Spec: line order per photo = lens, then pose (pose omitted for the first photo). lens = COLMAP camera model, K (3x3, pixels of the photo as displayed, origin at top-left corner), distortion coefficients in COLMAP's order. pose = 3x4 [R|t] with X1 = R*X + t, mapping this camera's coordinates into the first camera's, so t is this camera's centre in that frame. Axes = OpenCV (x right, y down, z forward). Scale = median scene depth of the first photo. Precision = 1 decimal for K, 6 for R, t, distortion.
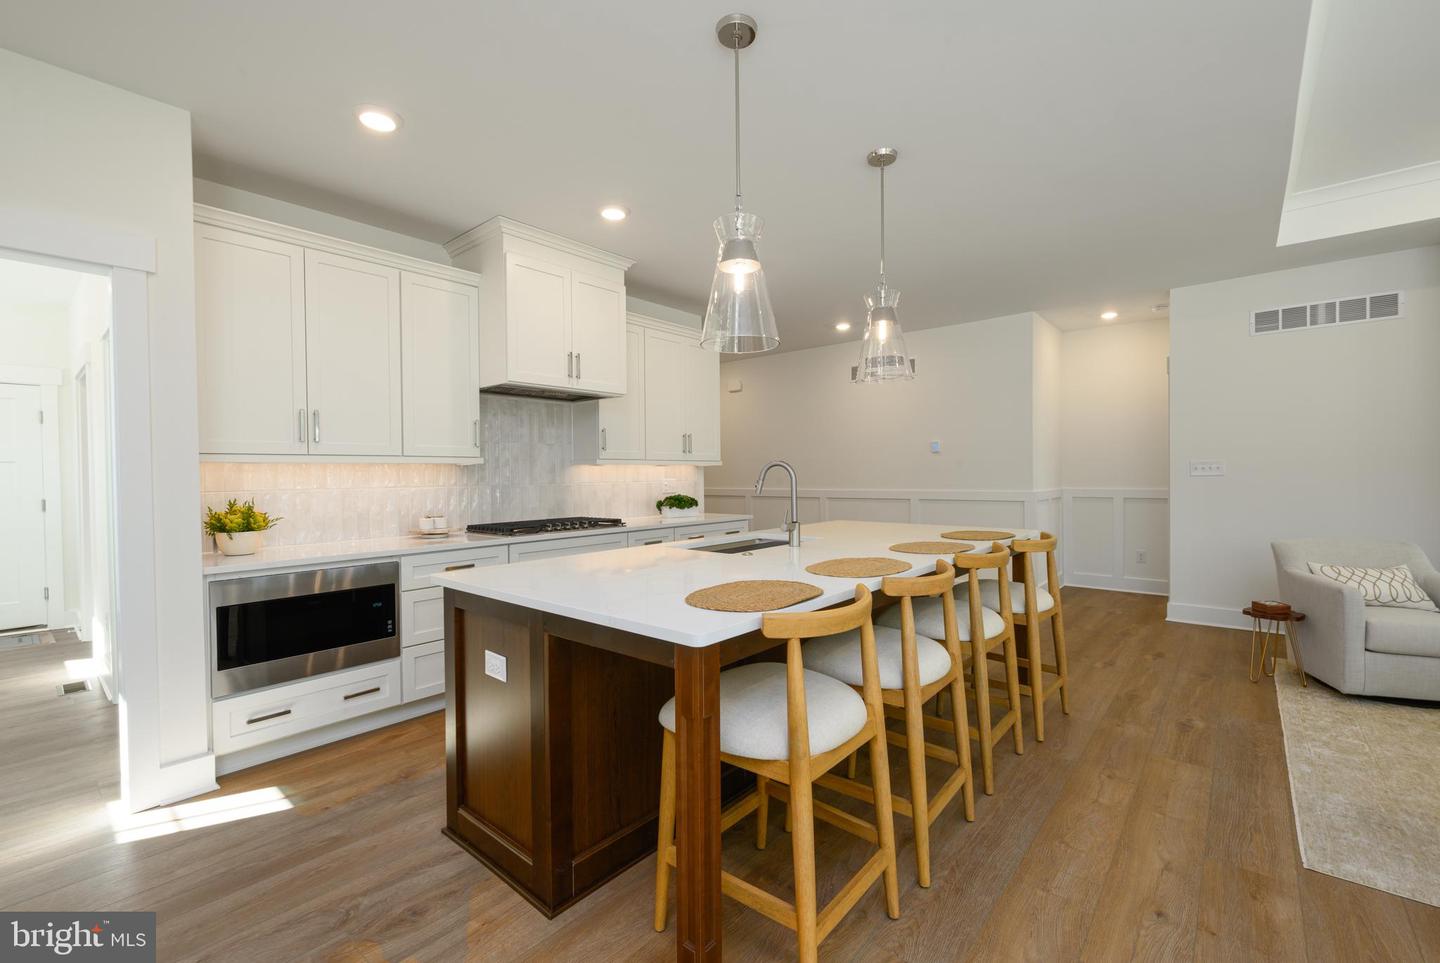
lens RADIAL K [[616.1, 0, 723.4], [0, 616.1, 475.5], [0, 0, 1]] dist [0.003174, -0.000695]
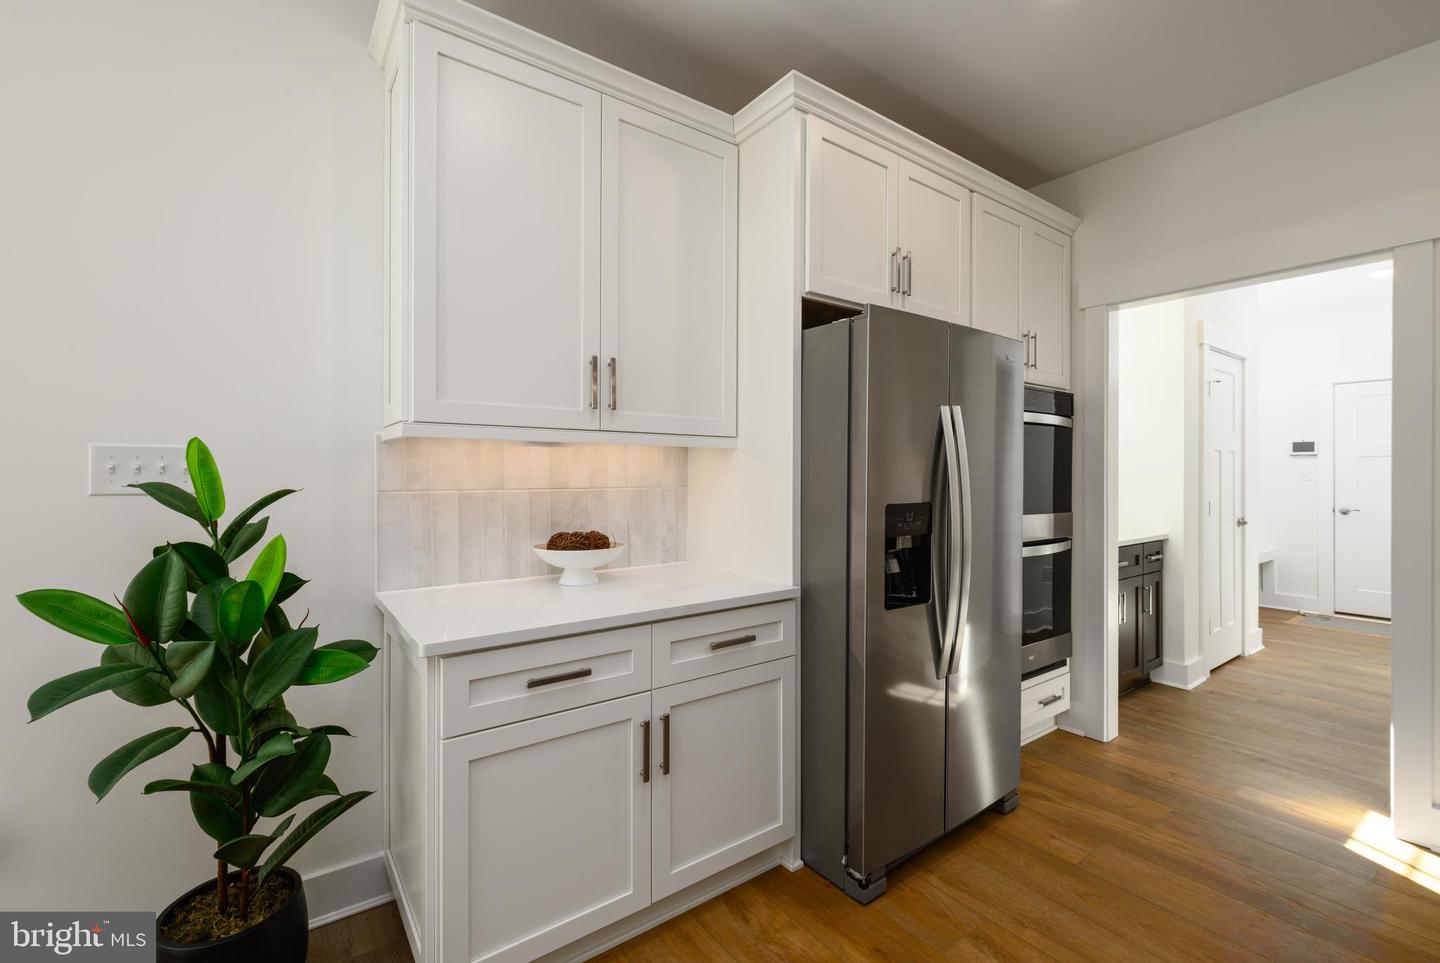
lens RADIAL K [[616.1, 0, 695.6], [0, 616.1, 475.6], [0, 0, 1]] dist [0.003174, -0.000695]
pose [[-0.261388, 0.012549, -0.965152, 0.094077], [-0.009472, 0.999834, 0.015565, 0.002654], [0.965187, 0.013210, -0.261225, 0.112226]]
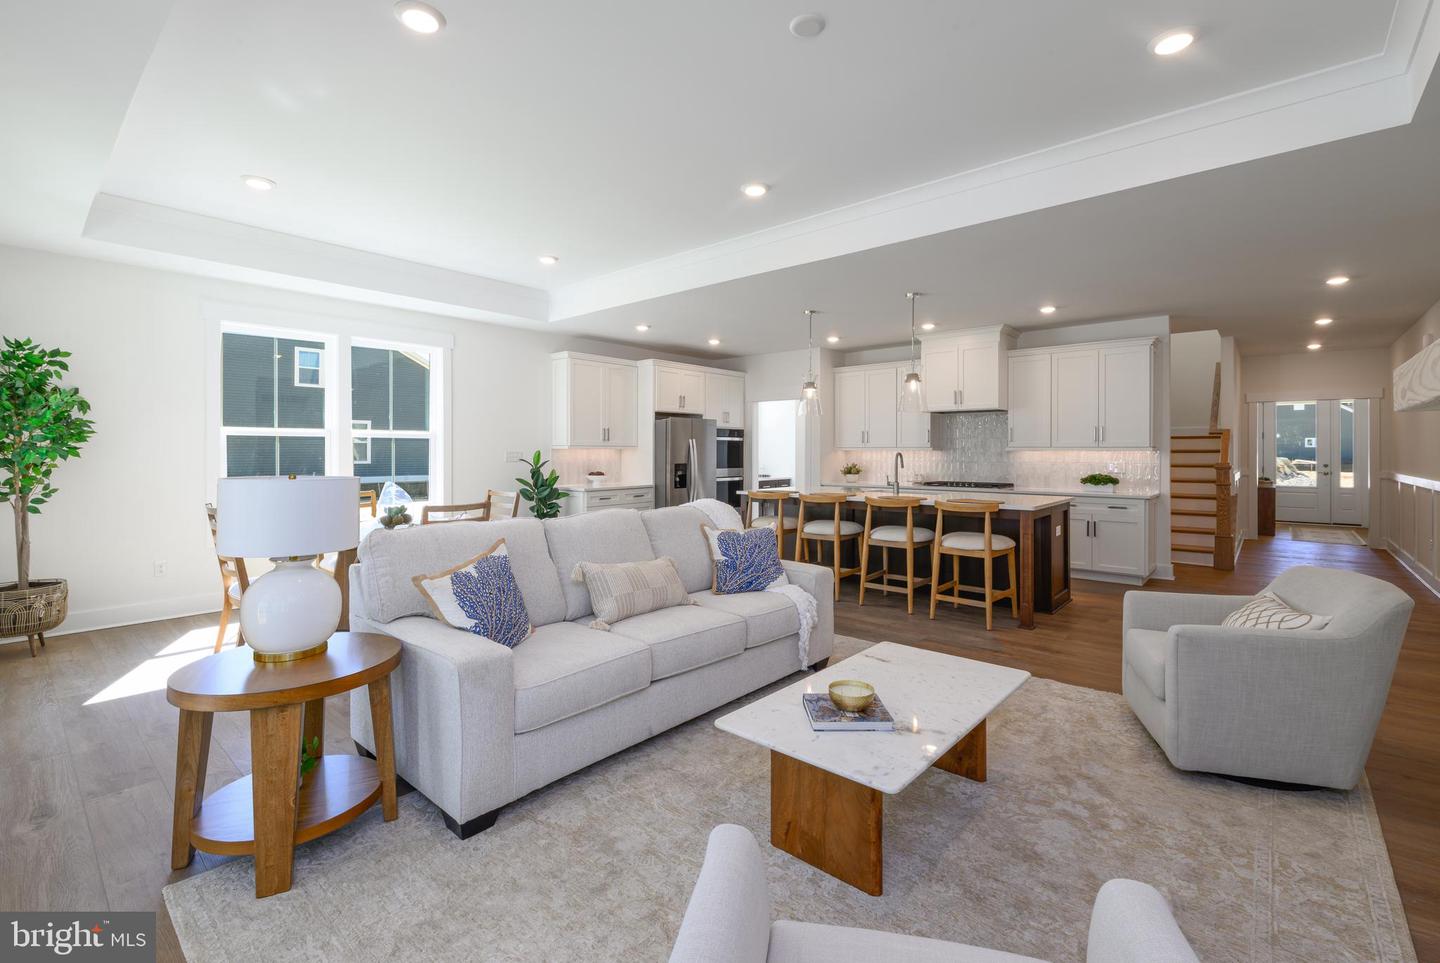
lens RADIAL K [[616.1, 0, 697.1], [0, 616.1, 456.5], [0, 0, 1]] dist [0.003174, -0.000695]
pose [[-0.039819, 0.016755, -0.999066, 1.561086], [-0.007682, 0.999825, 0.017074, -0.025563], [0.999177, 0.008355, -0.039683, 0.279806]]
